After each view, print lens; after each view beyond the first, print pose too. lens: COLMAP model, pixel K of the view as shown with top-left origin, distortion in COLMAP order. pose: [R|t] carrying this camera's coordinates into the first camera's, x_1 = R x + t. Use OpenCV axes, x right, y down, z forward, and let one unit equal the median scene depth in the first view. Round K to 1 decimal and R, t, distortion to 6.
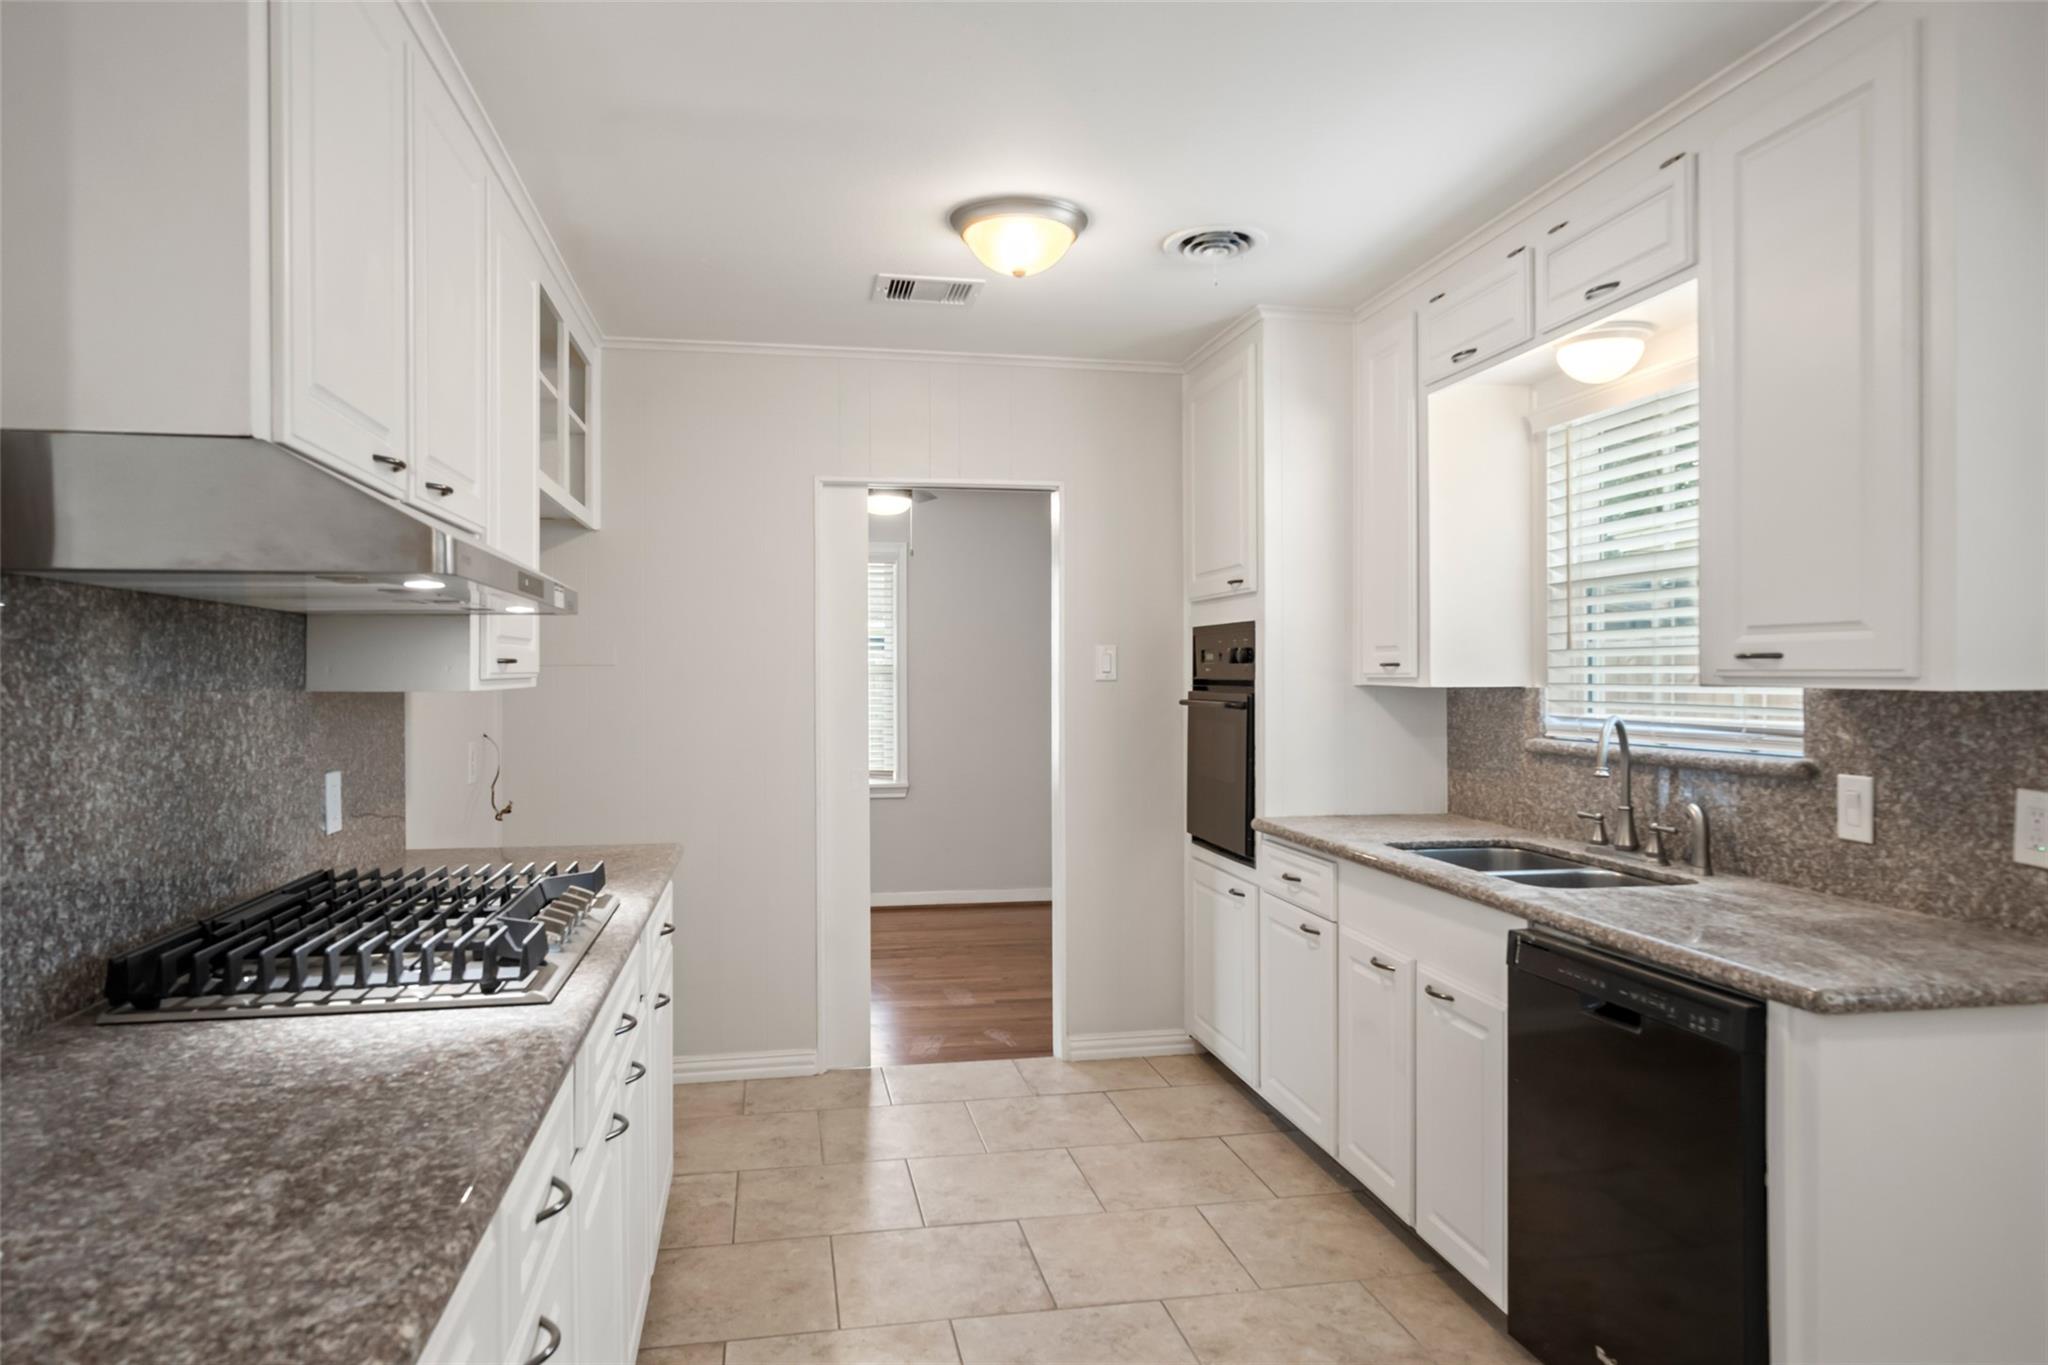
lens RADIAL K [[1282.3, 0, 1024.0], [0, 1282.3, 682.5], [0, 0, 1]] dist [-0.001056, -0.000330]
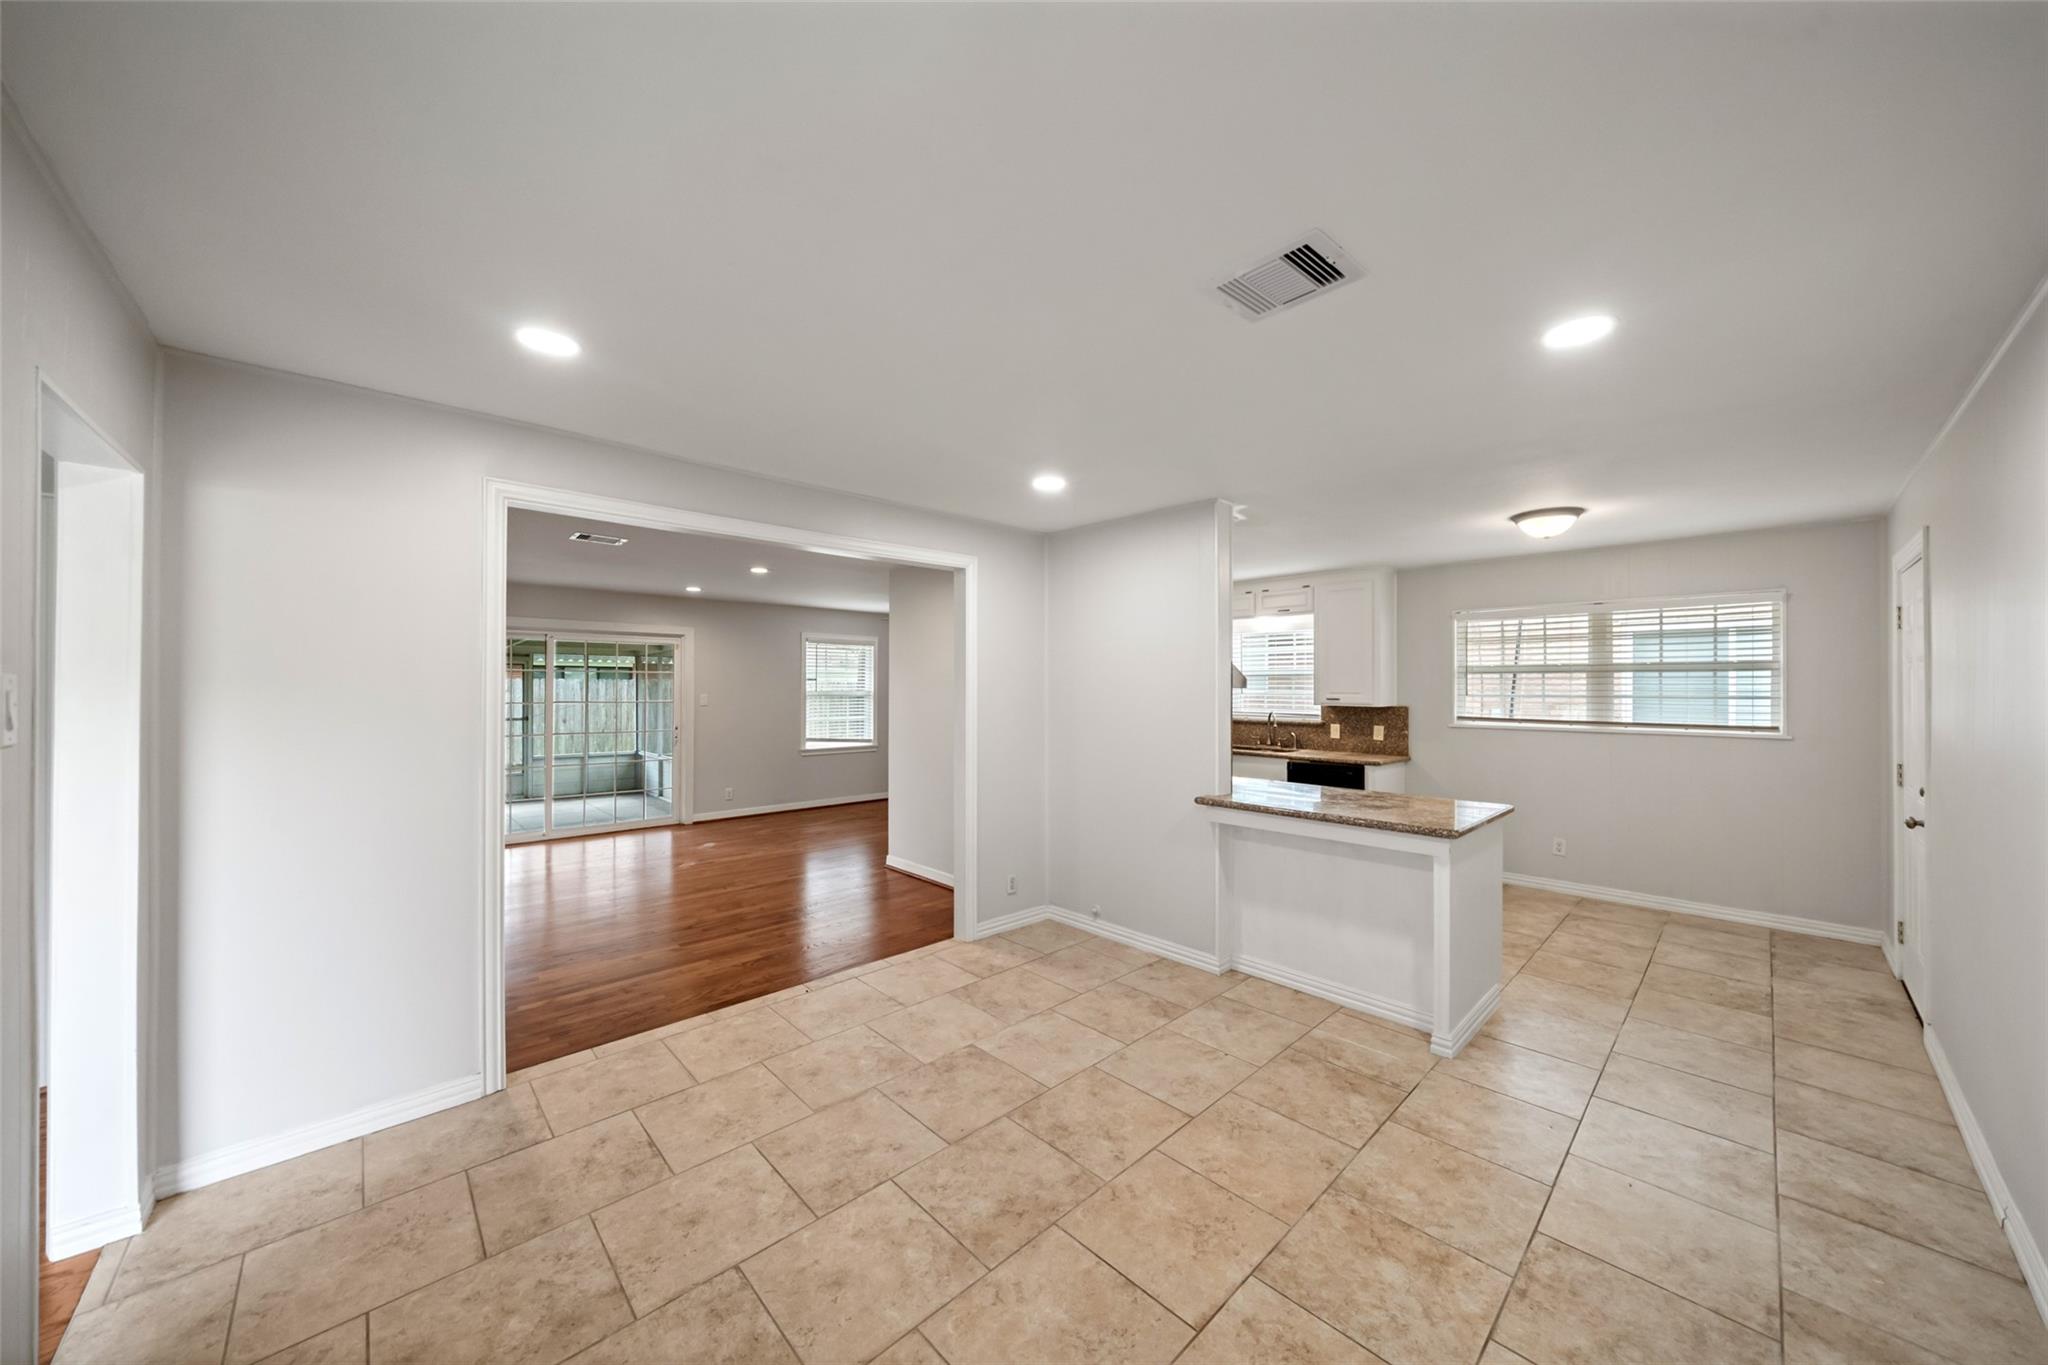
lens RADIAL K [[707.2, 0, 1026.2], [0, 707.2, 684.0], [0, 0, 1]] dist [-0.004850, -0.000069]
pose [[0.841184, 0.007250, 0.540700, -1.357482], [-0.001736, 0.999941, -0.010706, -0.035565], [-0.540745, 0.008067, 0.841148, -0.439936]]
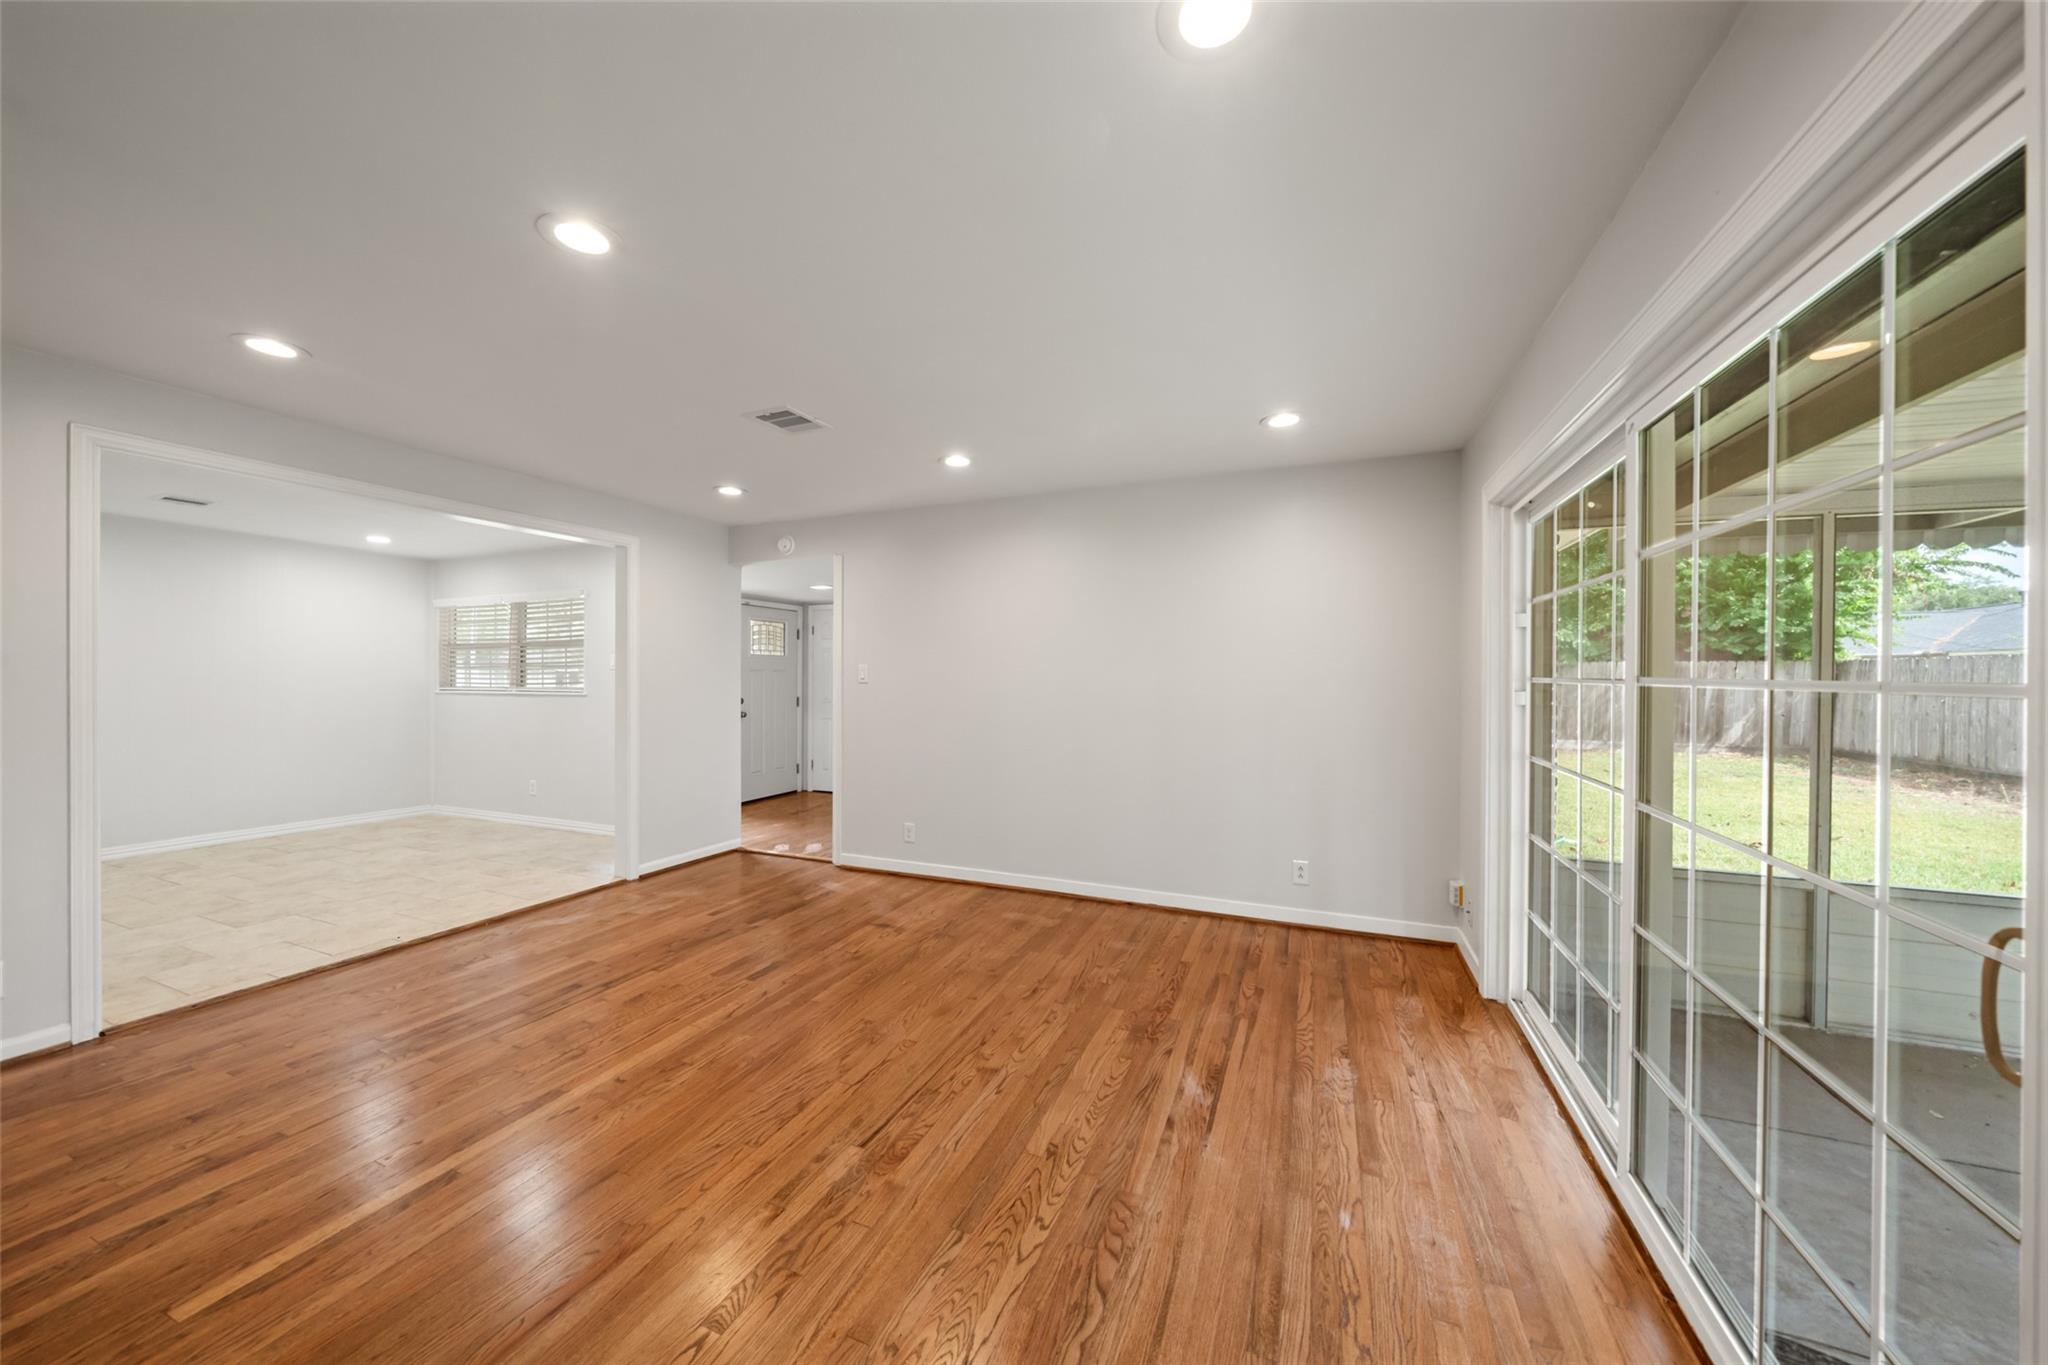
lens RADIAL K [[703.4, 0, 1027.4], [0, 703.4, 683.9], [0, 0, 1]] dist [-0.003216, -0.000107]
pose [[-0.551473, 0.010854, -0.834122, -0.644788], [-0.005220, 0.999851, 0.016462, -0.002780], [0.834176, 0.013433, -0.551334, 2.226205]]
